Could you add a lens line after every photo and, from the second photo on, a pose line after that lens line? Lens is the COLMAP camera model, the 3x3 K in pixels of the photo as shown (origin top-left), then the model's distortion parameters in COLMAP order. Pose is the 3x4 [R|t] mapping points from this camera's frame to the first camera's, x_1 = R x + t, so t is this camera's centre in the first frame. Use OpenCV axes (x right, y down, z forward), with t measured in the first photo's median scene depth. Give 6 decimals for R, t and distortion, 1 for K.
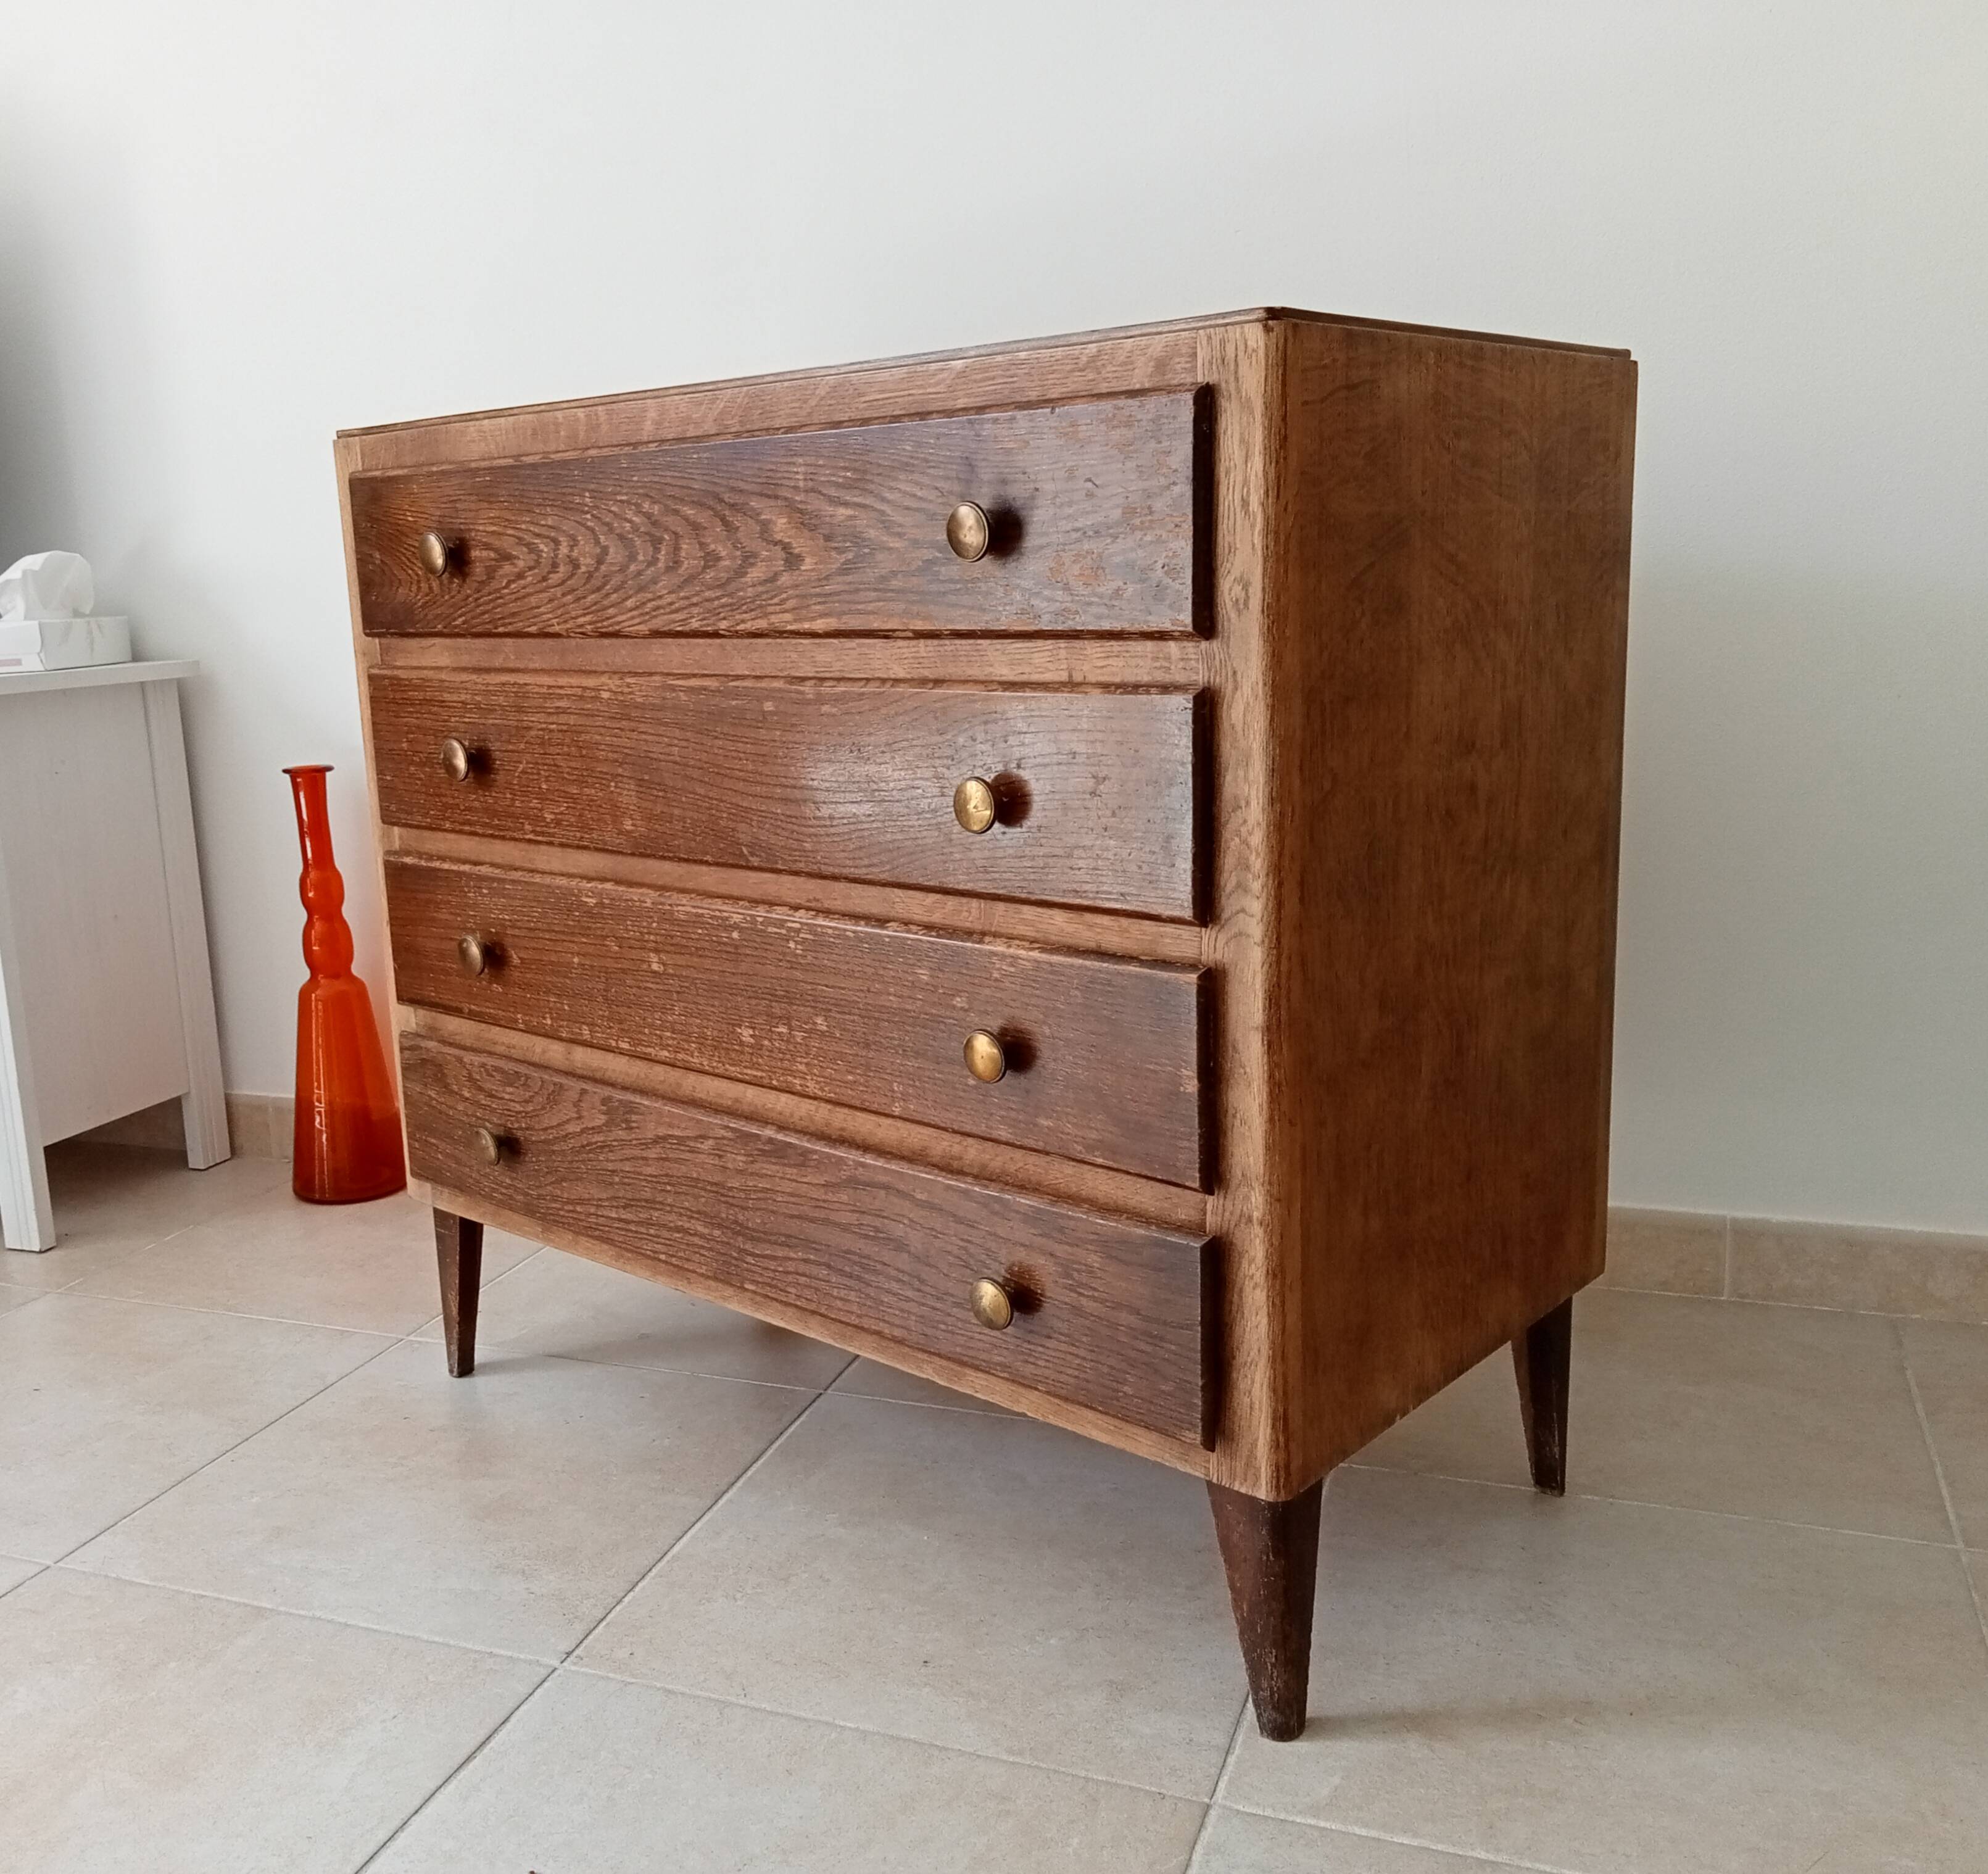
lens RADIAL K [[1907.8, 0, 914.4], [0, 1907.8, 932.5], [0, 0, 1]] dist [0.050854, -0.014884]
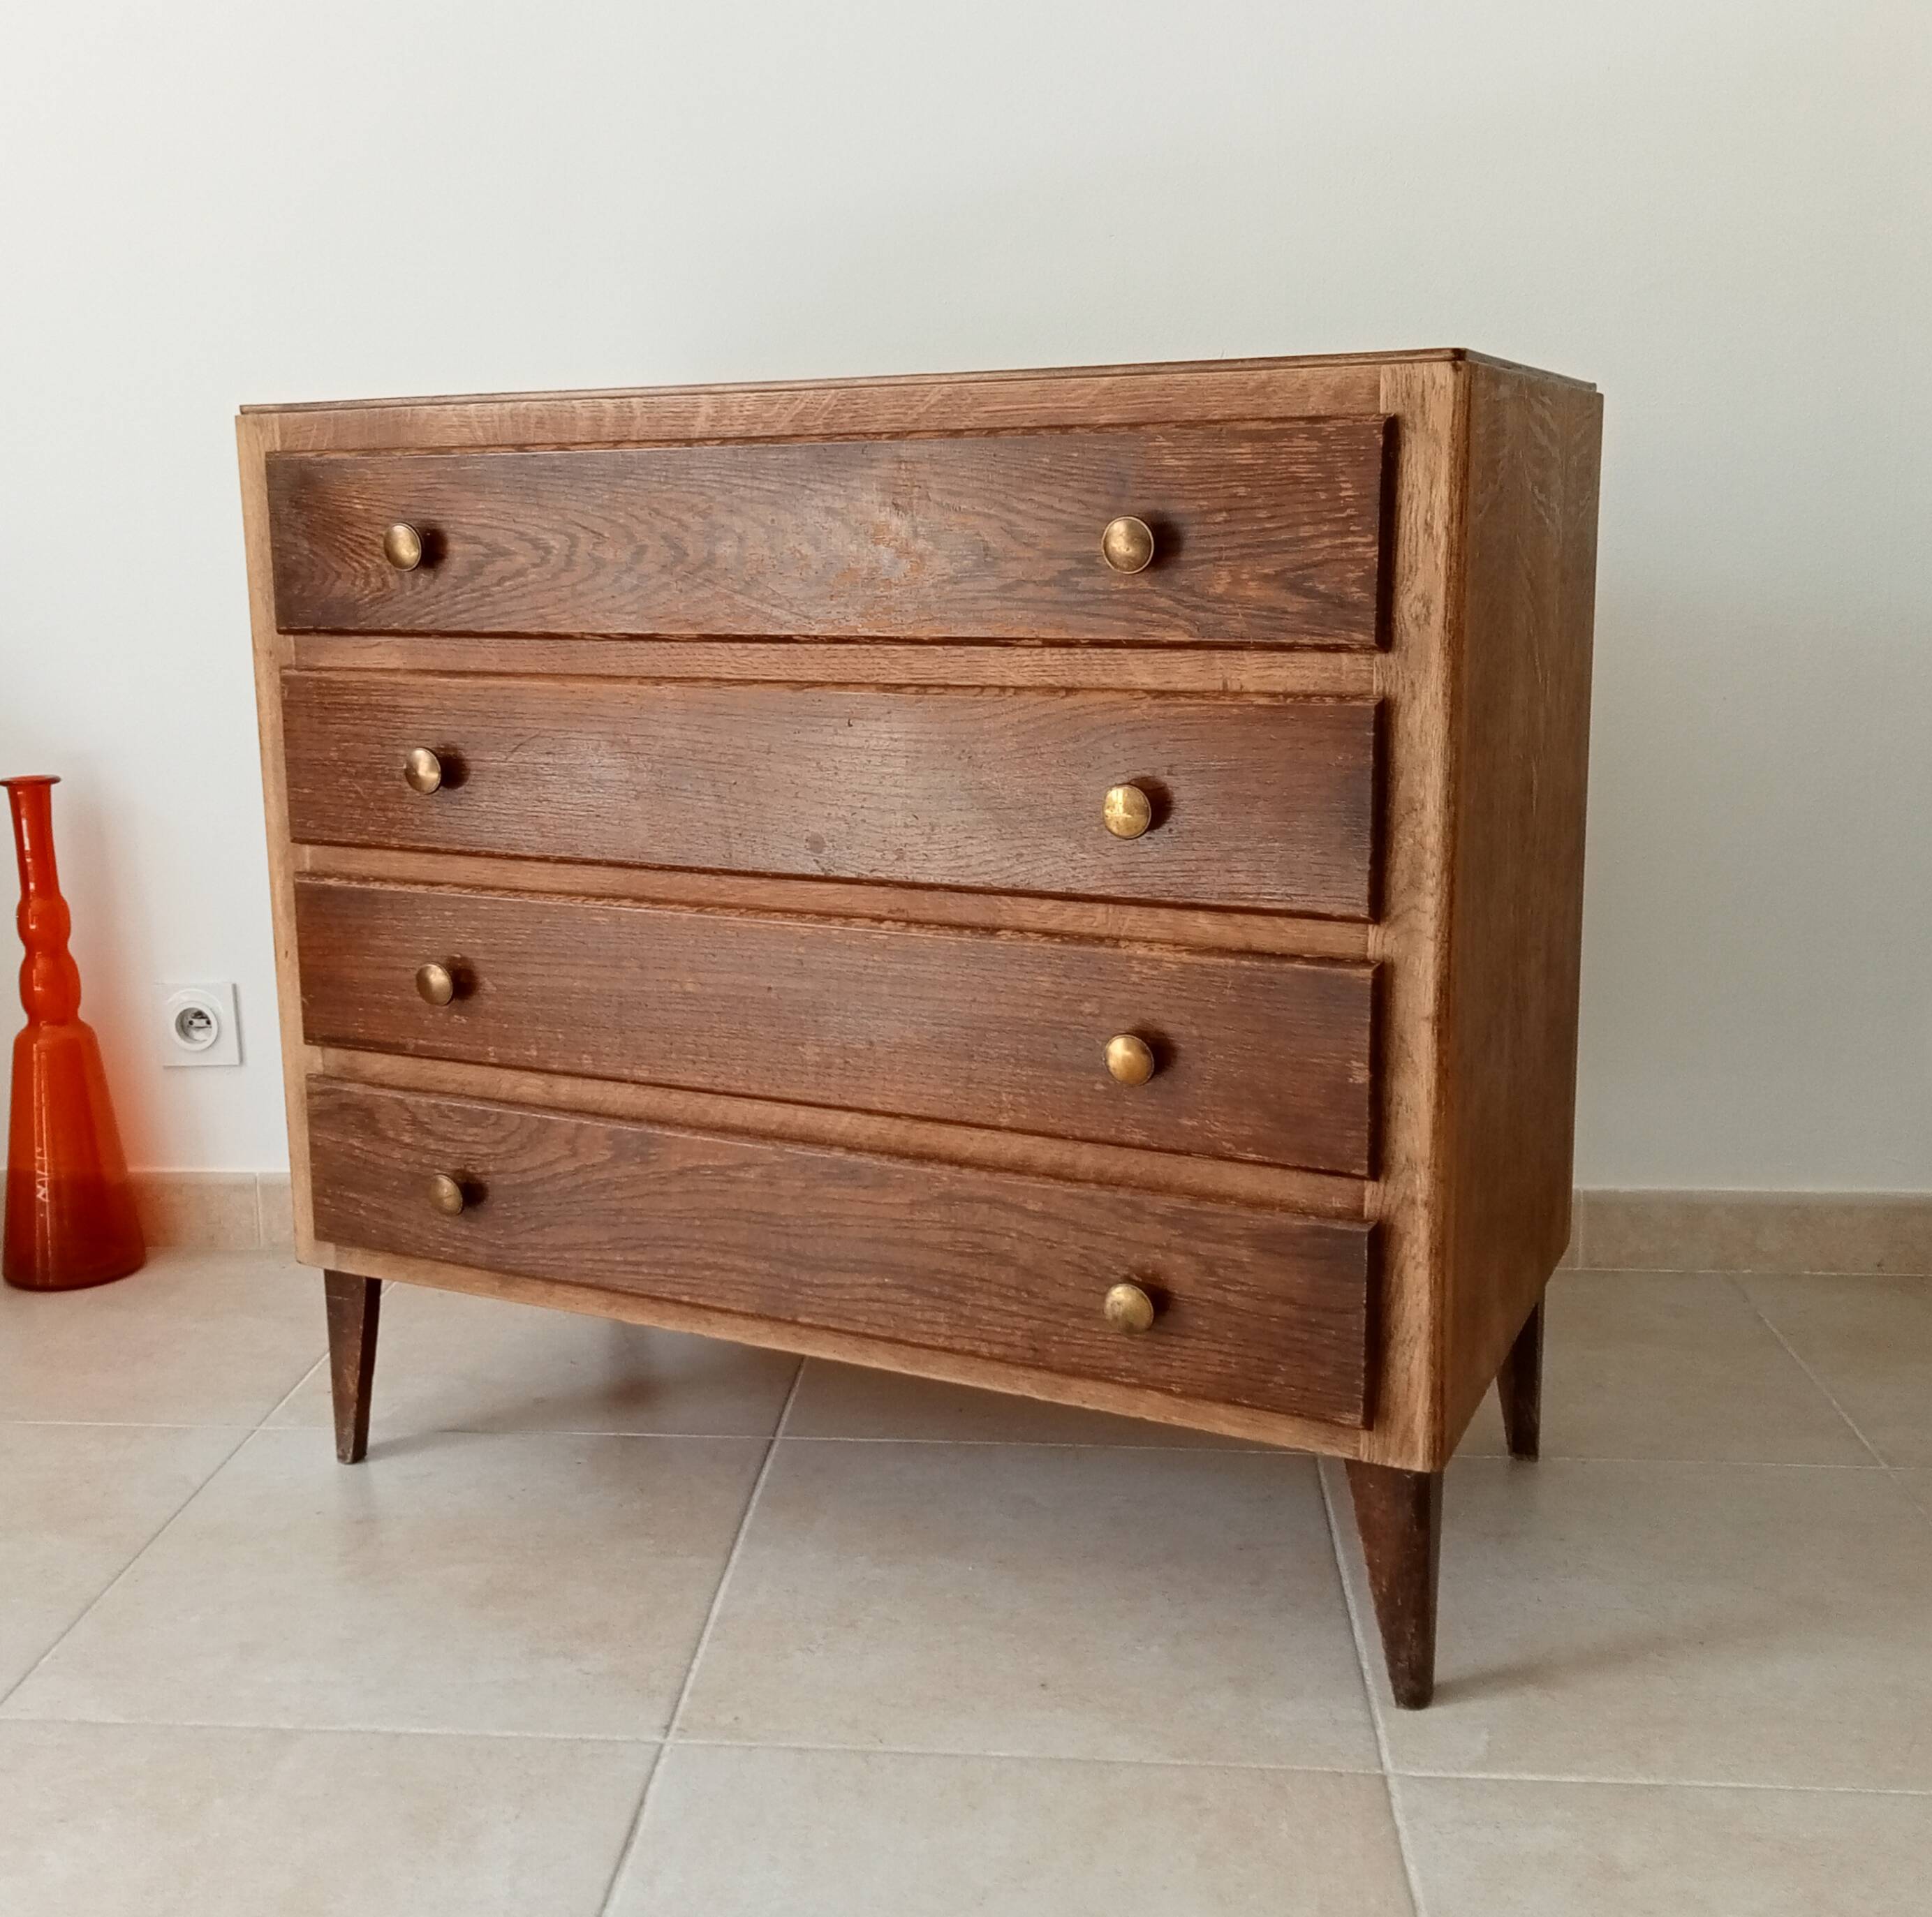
lens RADIAL K [[2130.3, 0, 926.3], [0, 2130.3, 873.7], [0, 0, 1]] dist [0.055848, -0.020522]
pose [[0.960446, -0.023130, 0.277504, -0.345224], [0.032902, 0.998990, -0.030609, -0.002259], [-0.276516, 0.038529, 0.960237, -0.050956]]
